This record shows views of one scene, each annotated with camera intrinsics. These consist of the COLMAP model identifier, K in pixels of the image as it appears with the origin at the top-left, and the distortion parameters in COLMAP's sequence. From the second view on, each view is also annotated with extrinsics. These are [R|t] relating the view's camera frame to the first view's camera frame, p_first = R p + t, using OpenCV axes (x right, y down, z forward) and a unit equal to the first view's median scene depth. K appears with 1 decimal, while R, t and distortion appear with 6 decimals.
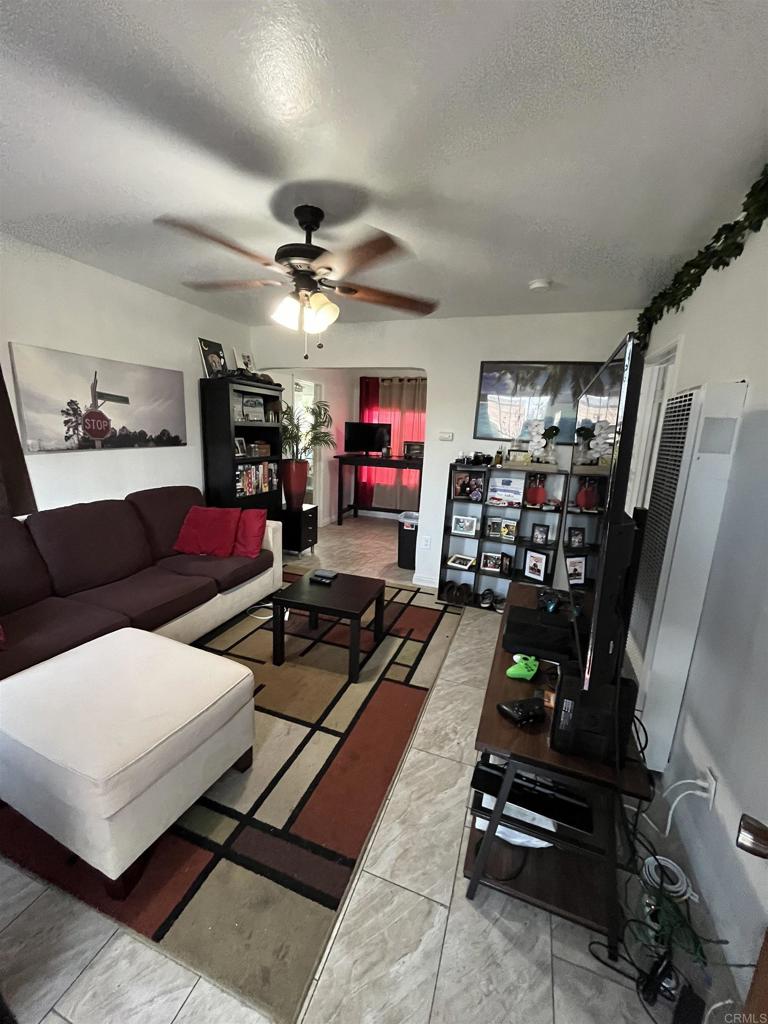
lens RADIAL K [[415.7, 0, 379.1], [0, 415.7, 510.4], [0, 0, 1]] dist [0.002600, 0.000233]
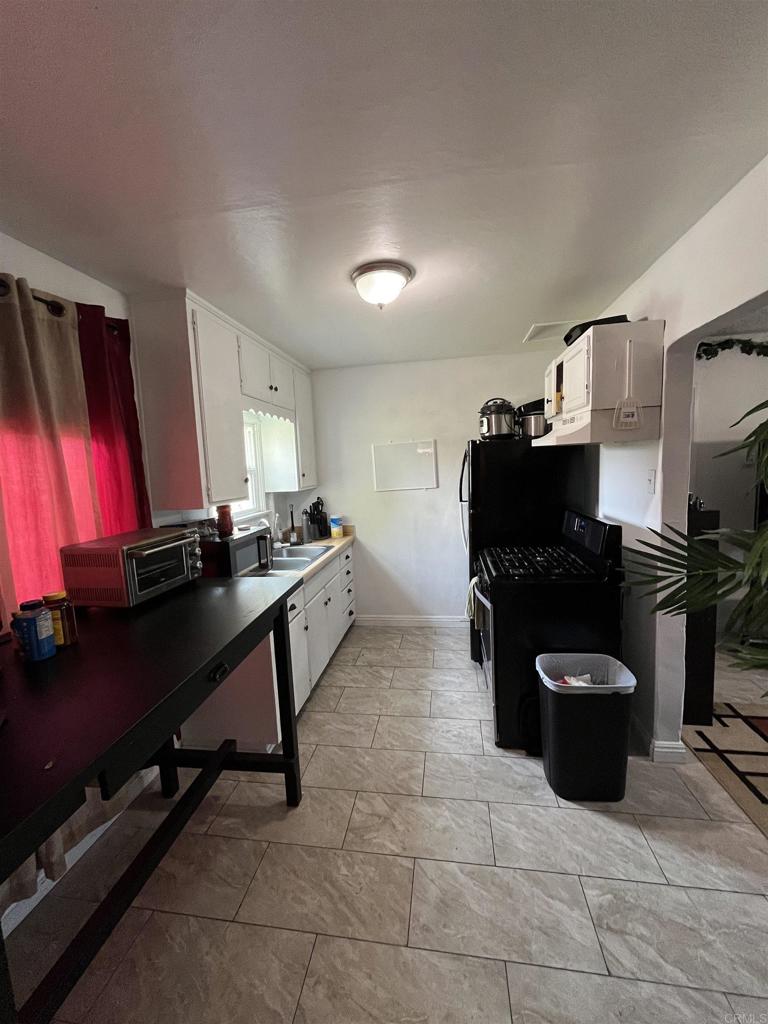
lens RADIAL K [[415.7, 0, 379.1], [0, 415.7, 510.4], [0, 0, 1]] dist [0.002600, 0.000233]
pose [[-0.194638, -0.142714, 0.970437, -0.295855], [0.233975, 0.954044, 0.187231, -0.296984], [-0.952561, 0.263501, -0.152302, 1.398183]]
